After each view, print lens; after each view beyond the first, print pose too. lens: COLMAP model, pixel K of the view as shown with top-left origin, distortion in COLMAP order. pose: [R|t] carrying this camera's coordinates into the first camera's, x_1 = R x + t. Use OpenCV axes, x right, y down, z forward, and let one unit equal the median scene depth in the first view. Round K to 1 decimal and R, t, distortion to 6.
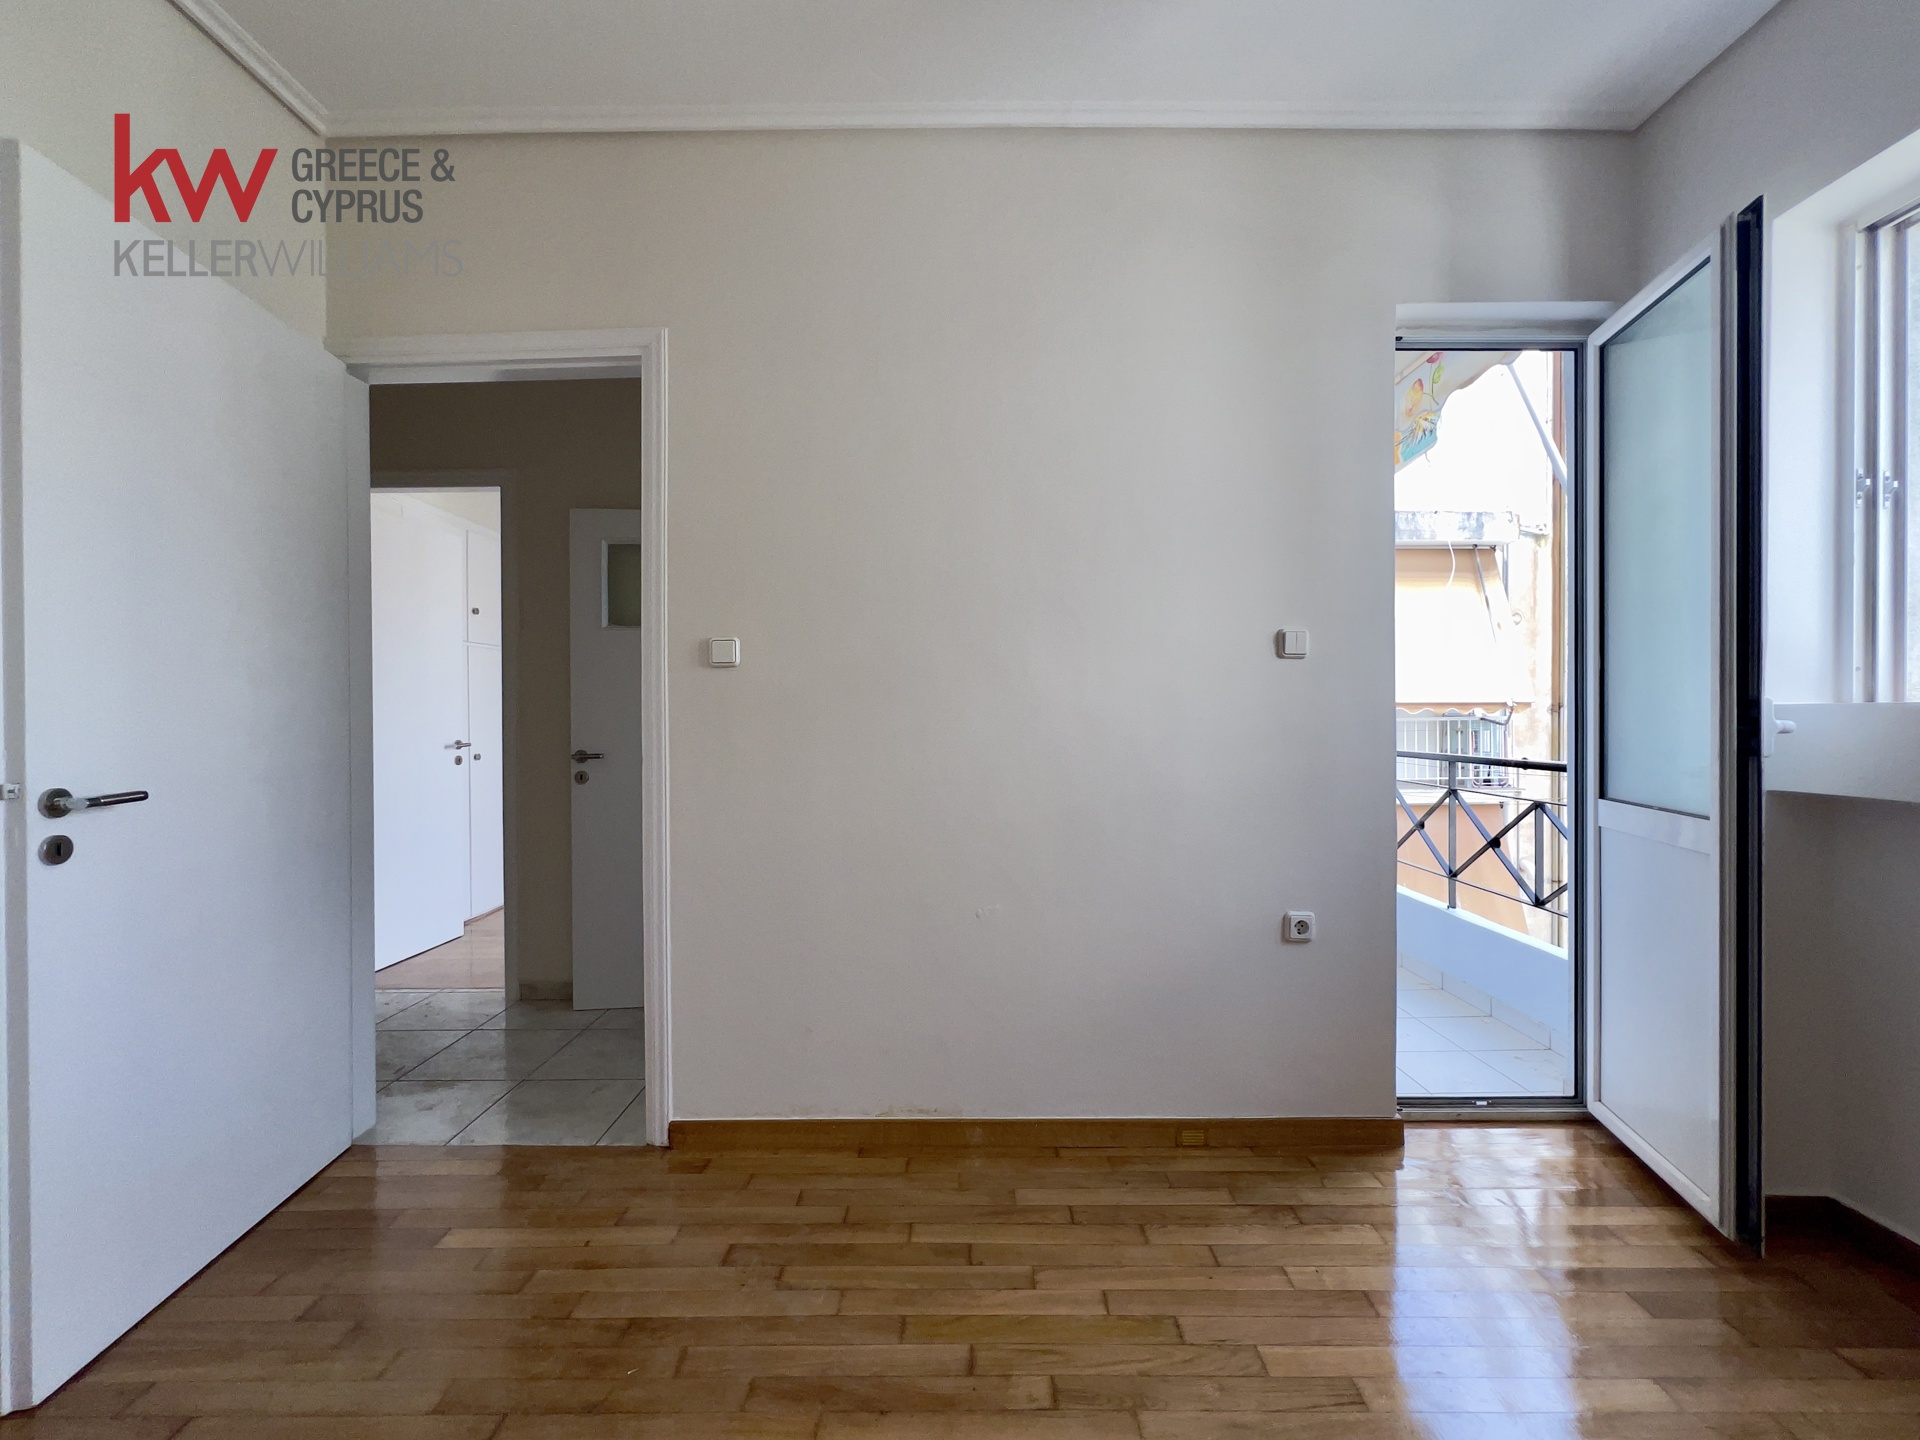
lens RADIAL K [[764.3, 0, 960.0], [0, 764.3, 720.0], [0, 0, 1]] dist [0.000319, 0.000367]
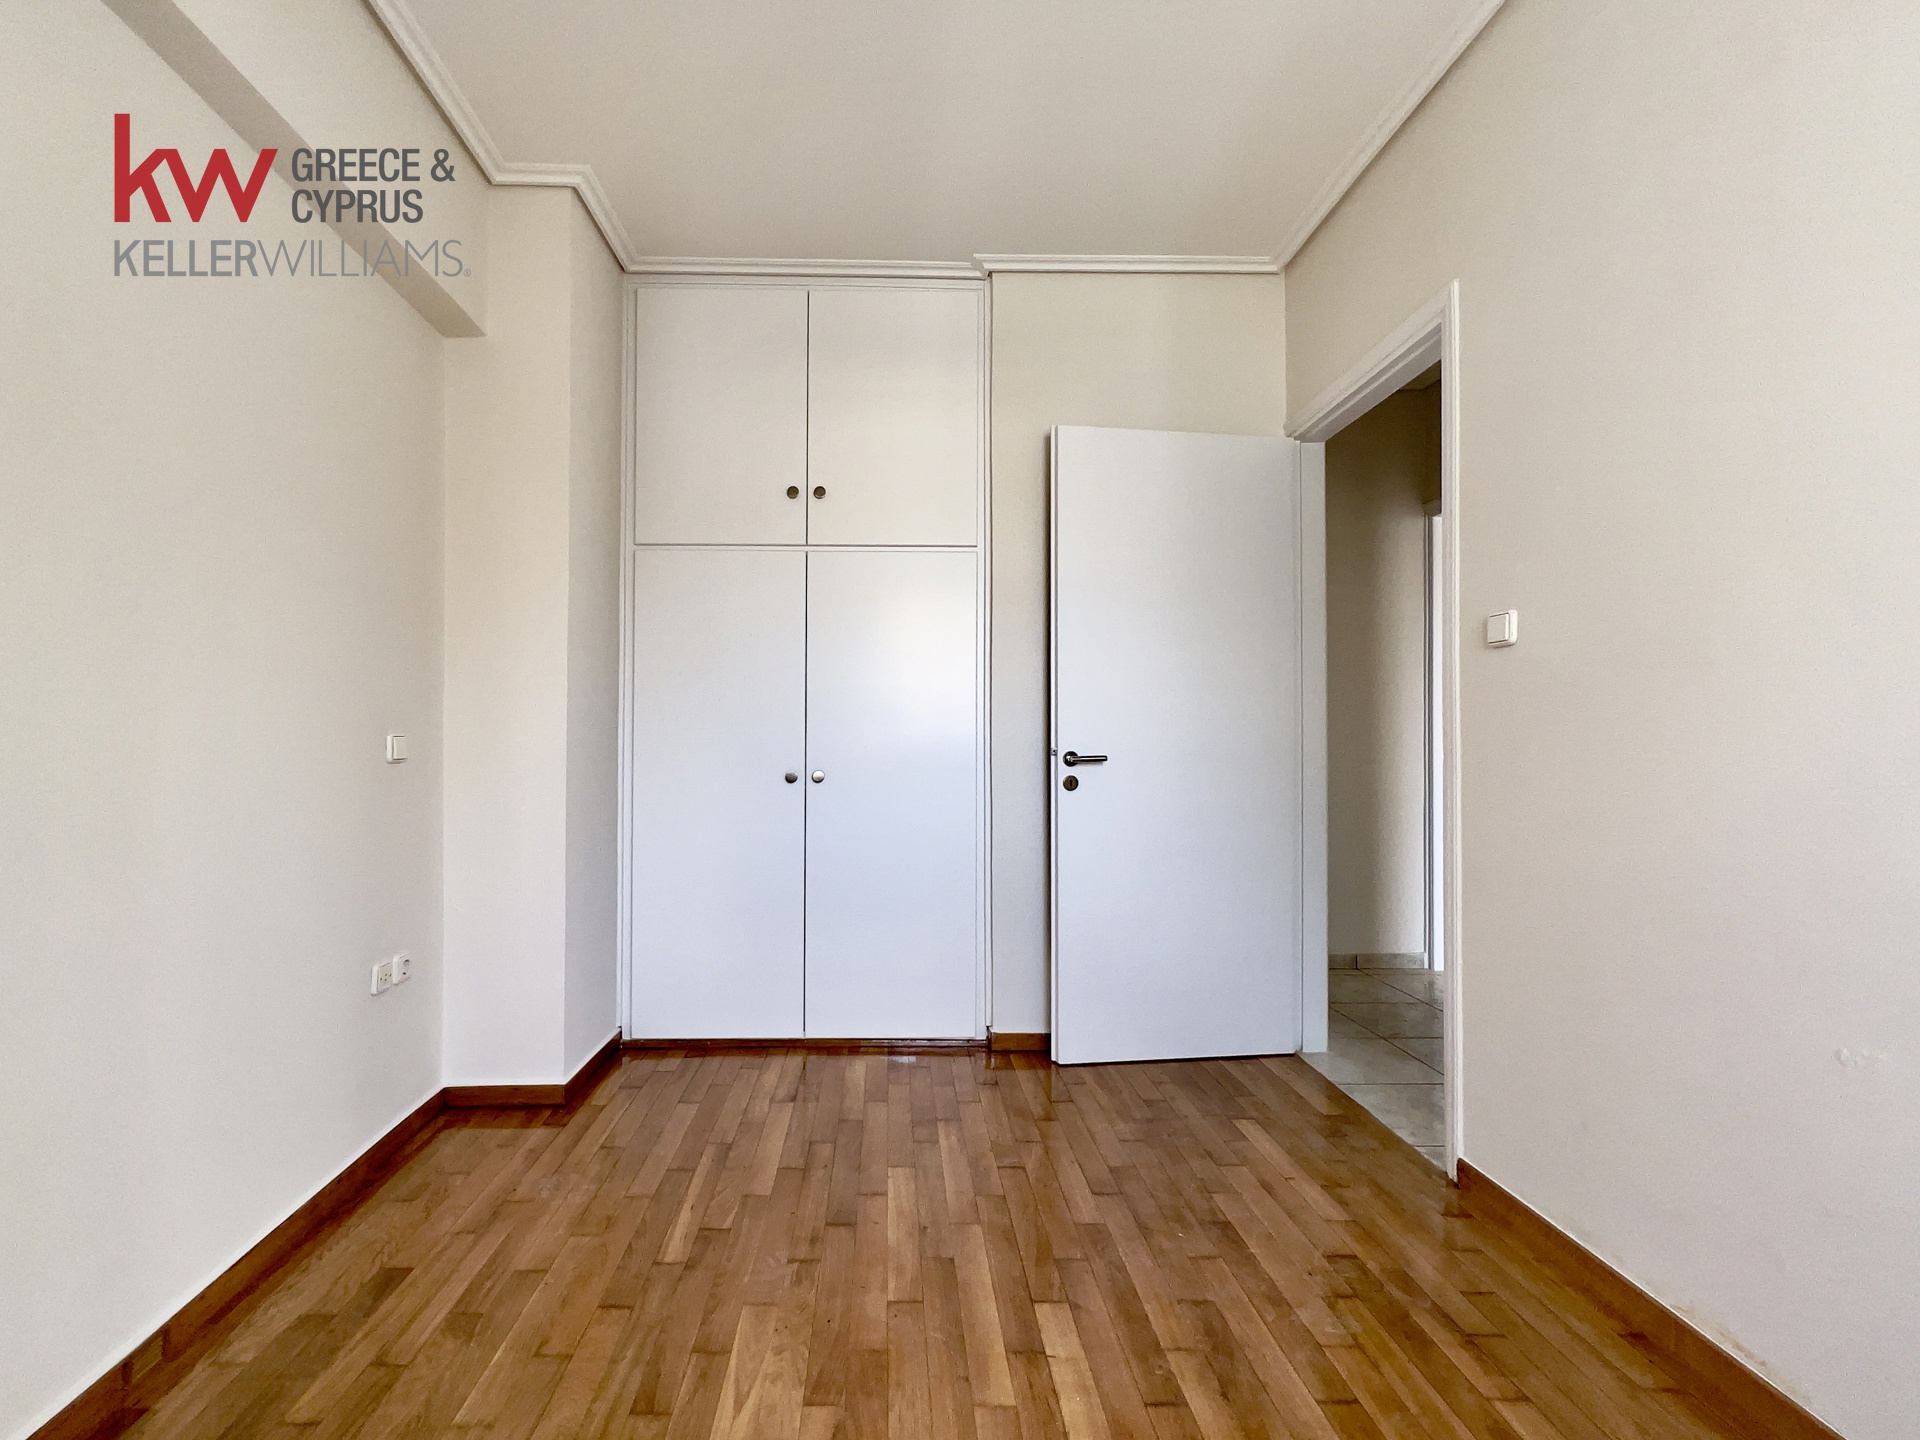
lens RADIAL K [[860.6, 0, 960.0], [0, 860.6, 720.0], [0, 0, 1]] dist [-0.000362, -0.000001]
pose [[0.088320, -0.013339, -0.996003, 0.672744], [-0.000920, 0.999909, -0.013473, 0.028486], [0.996092, 0.002106, 0.088299, 0.374849]]
